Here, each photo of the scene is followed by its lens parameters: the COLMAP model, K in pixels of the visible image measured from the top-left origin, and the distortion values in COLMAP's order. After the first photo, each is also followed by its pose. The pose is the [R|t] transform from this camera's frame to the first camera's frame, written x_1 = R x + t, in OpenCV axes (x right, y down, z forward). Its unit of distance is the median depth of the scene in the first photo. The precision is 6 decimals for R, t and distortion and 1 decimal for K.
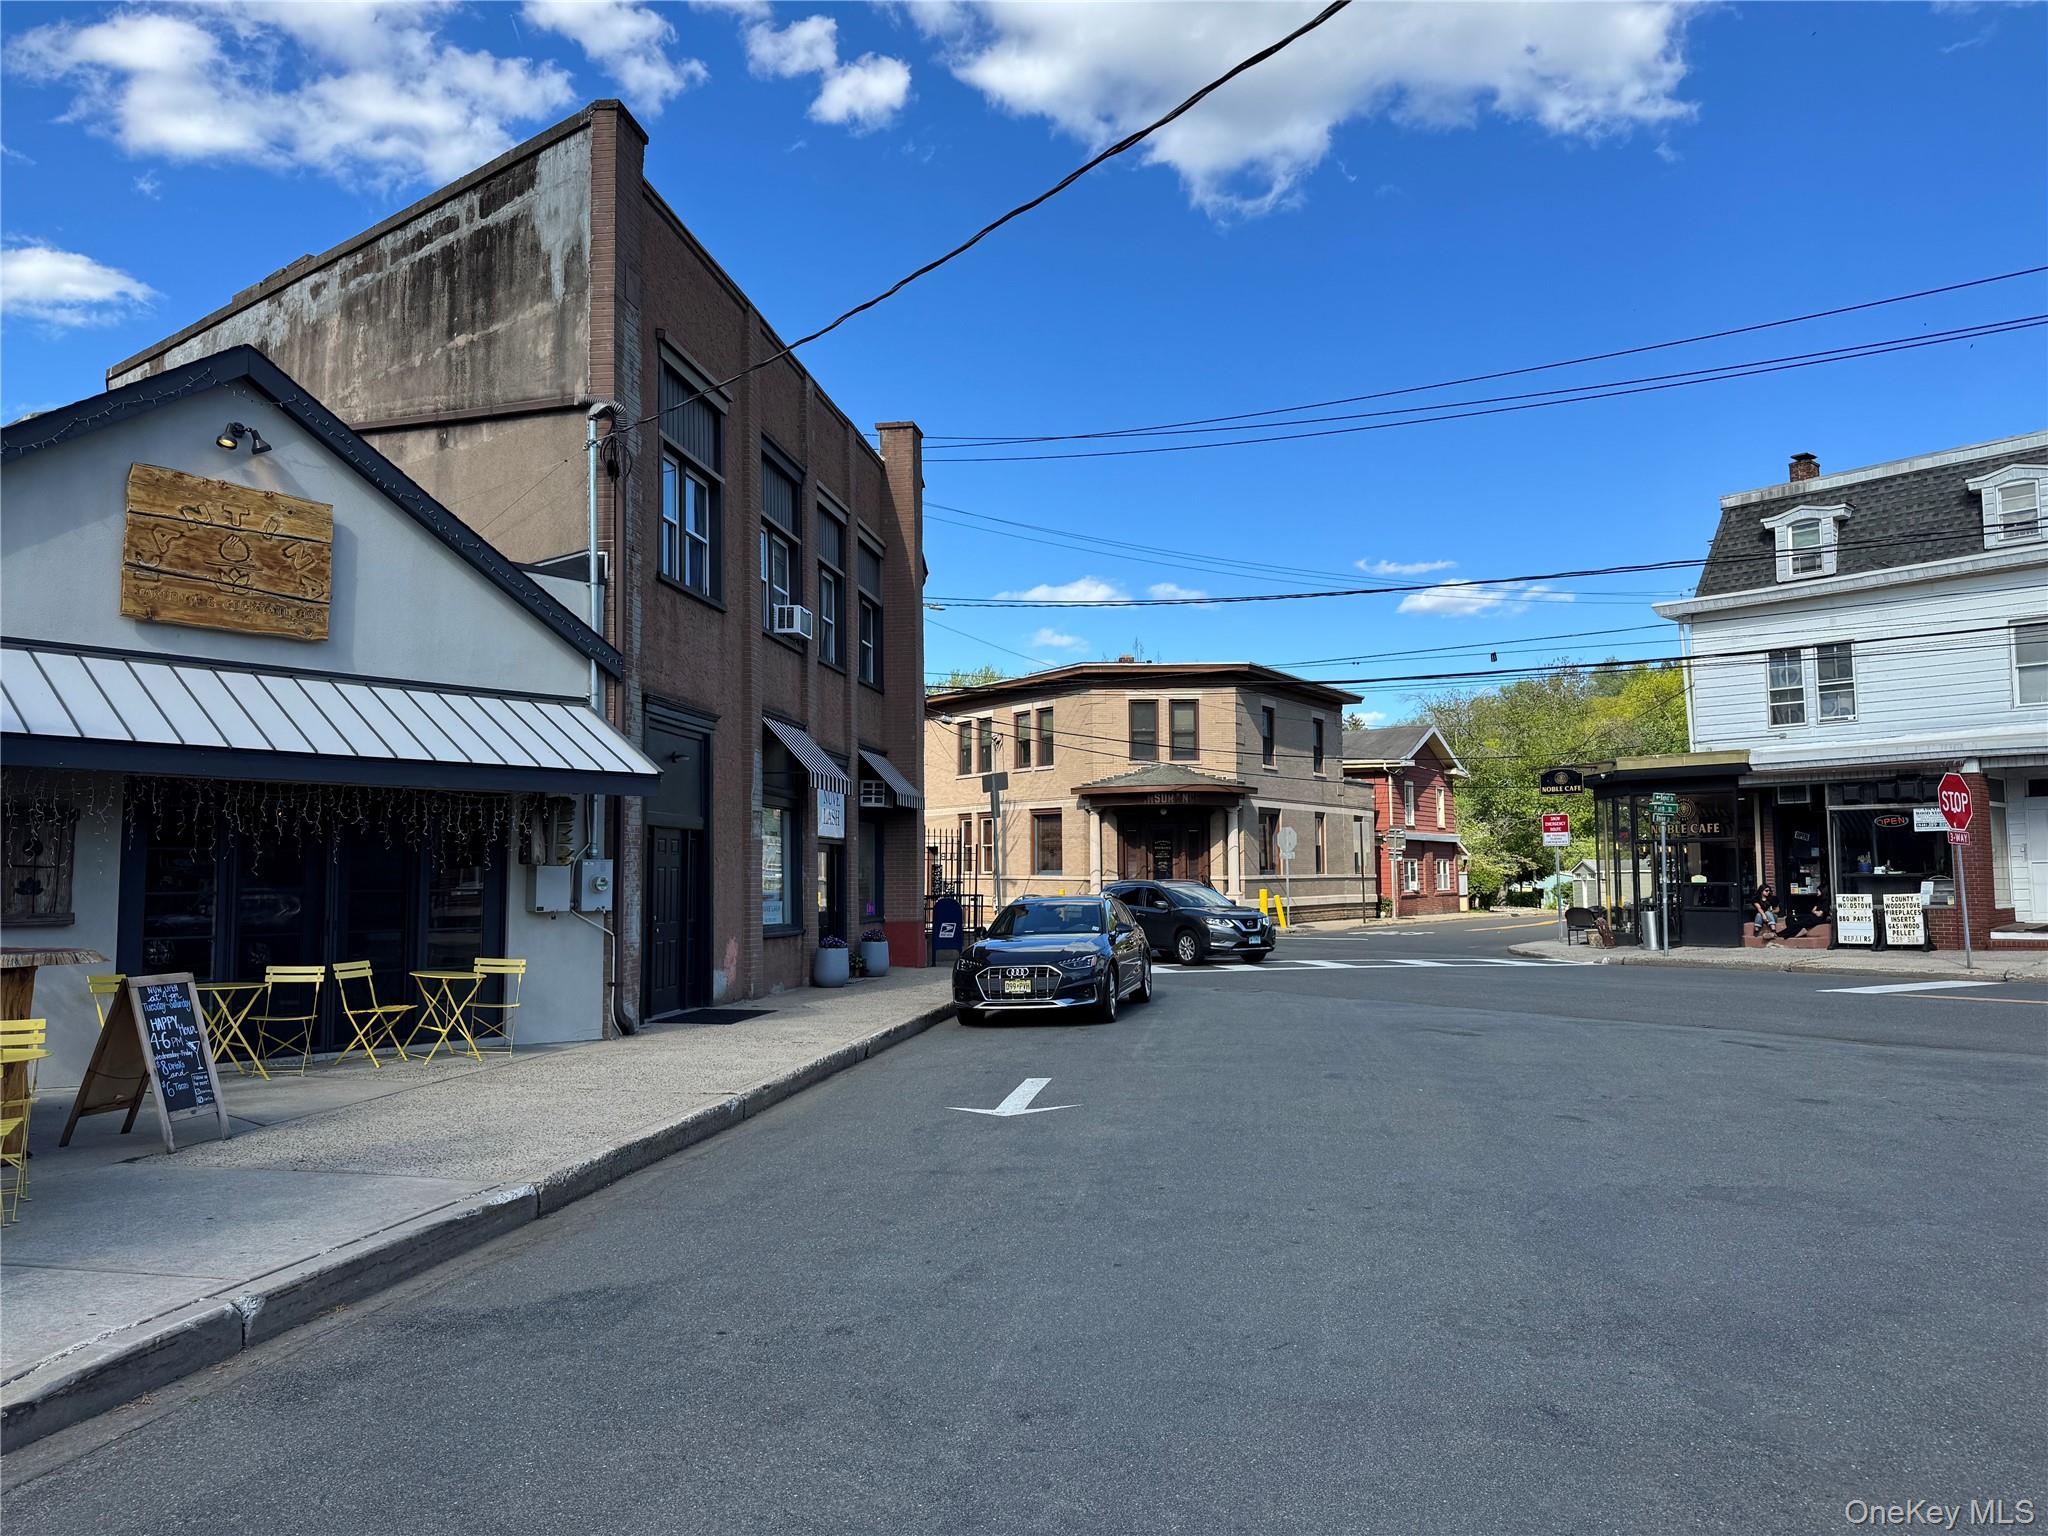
lens RADIAL K [[1430.7, 0, 1014.1], [0, 1430.7, 772.5], [0, 0, 1]] dist [0.102172, -0.139395]
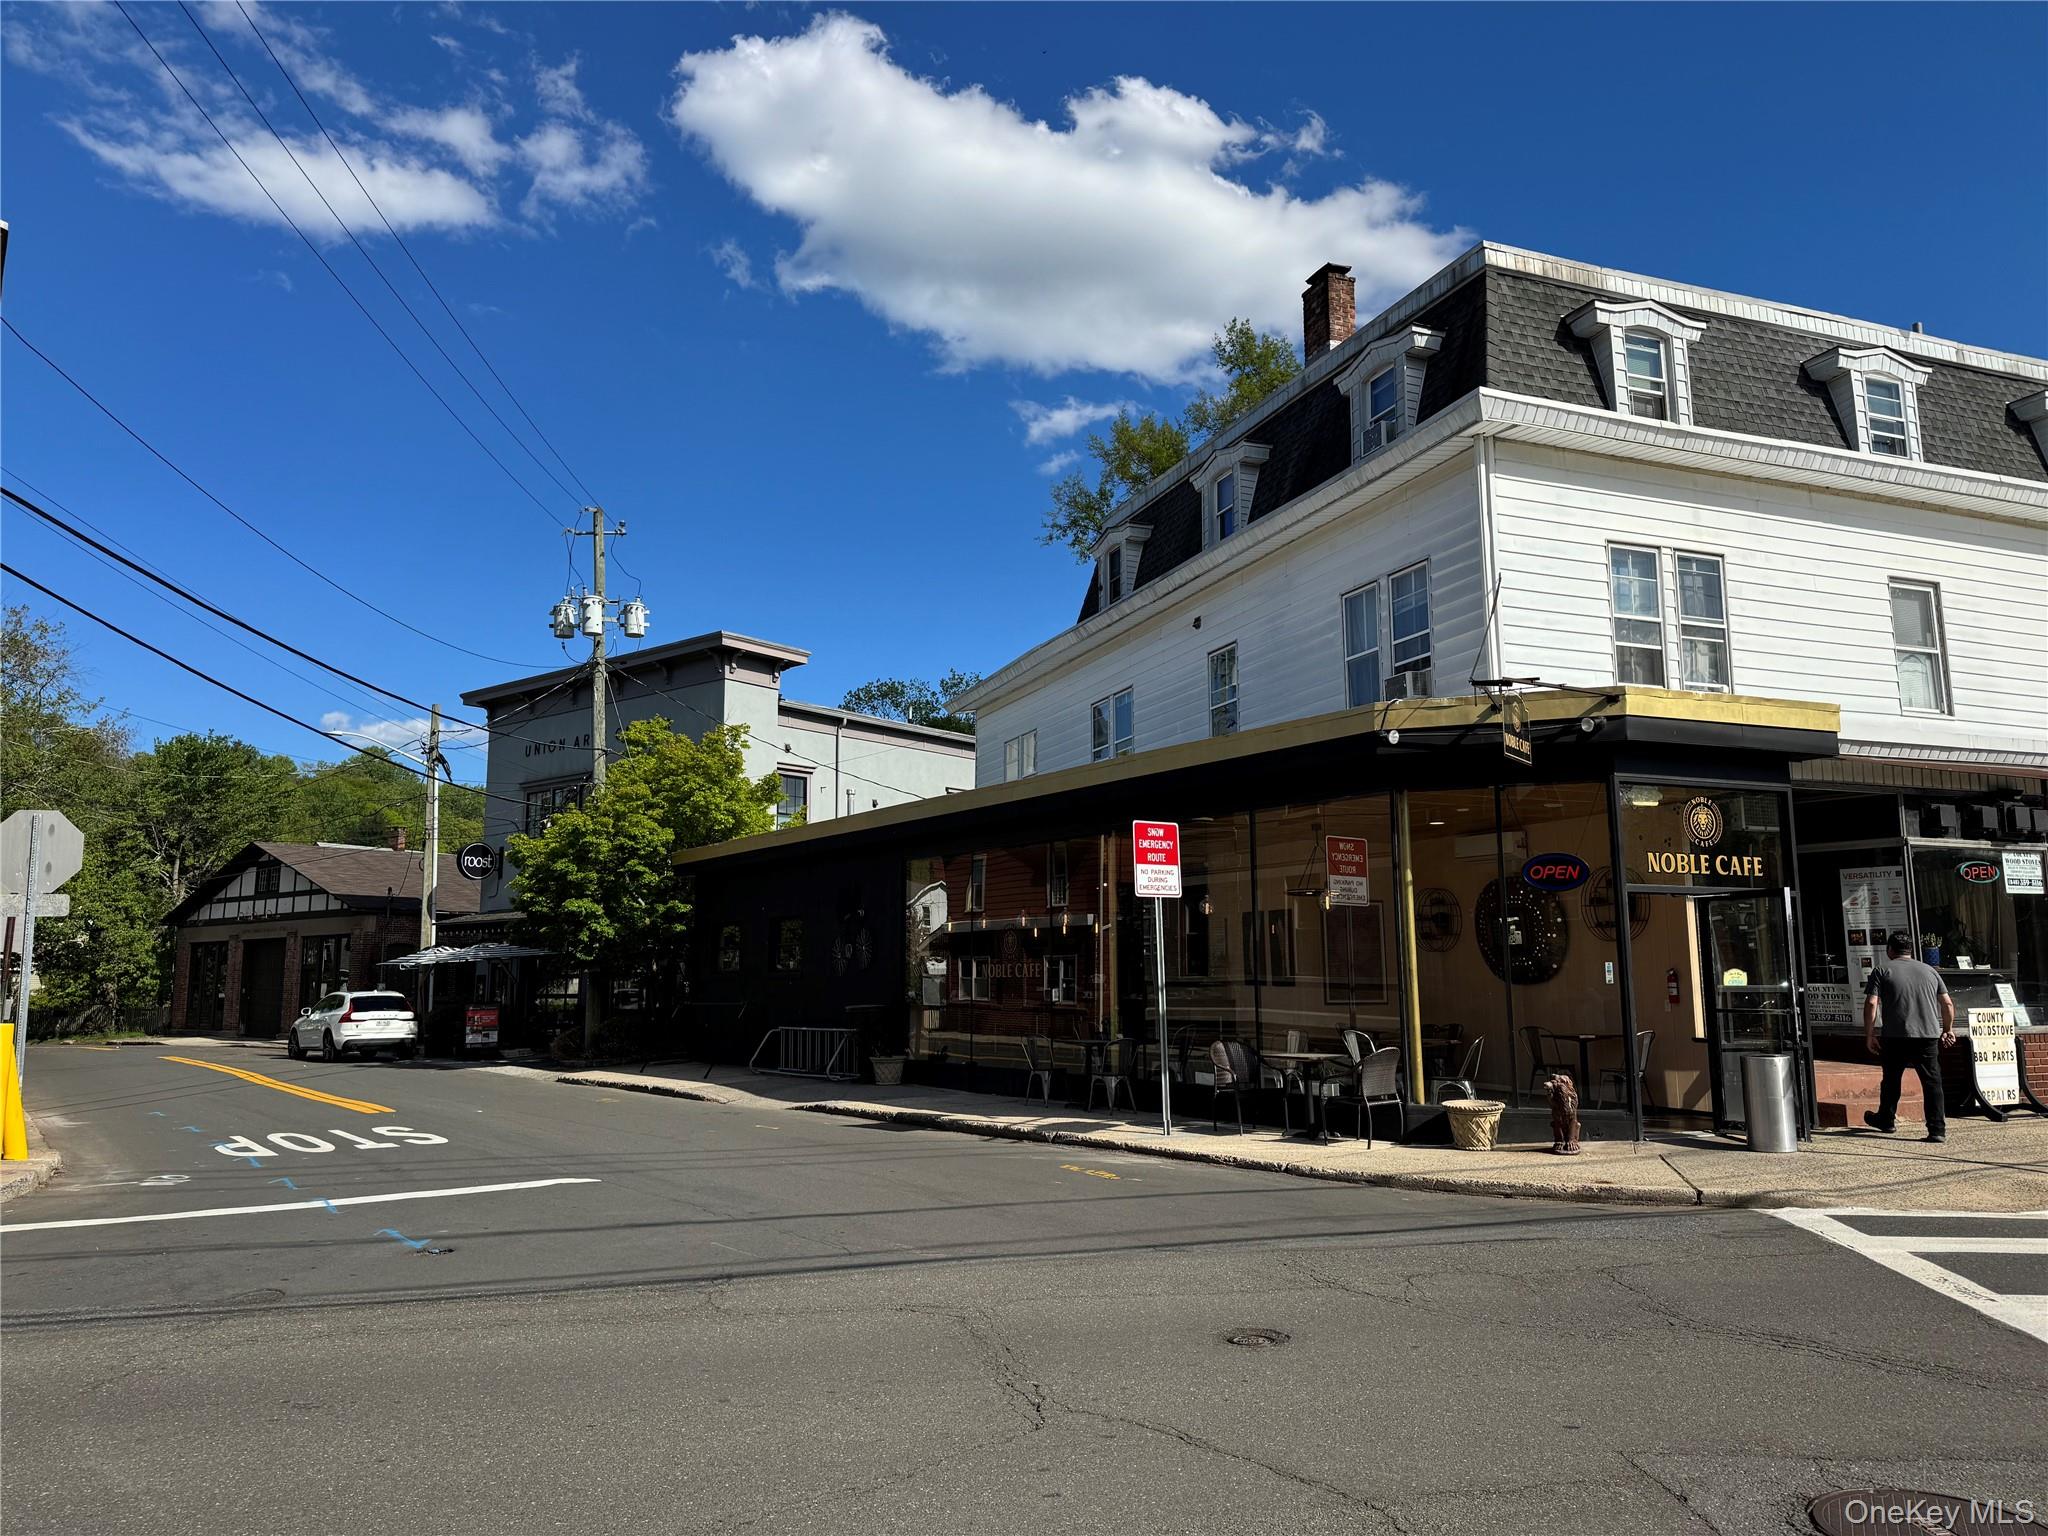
lens RADIAL K [[1430.7, 0, 1014.1], [0, 1430.7, 772.5], [0, 0, 1]] dist [0.102172, -0.139395]
pose [[0.362397, 0.135451, 0.922129, -0.037319], [-0.073385, 0.990458, -0.116647, 0.079496], [-0.929130, -0.025398, 0.368880, 1.044051]]
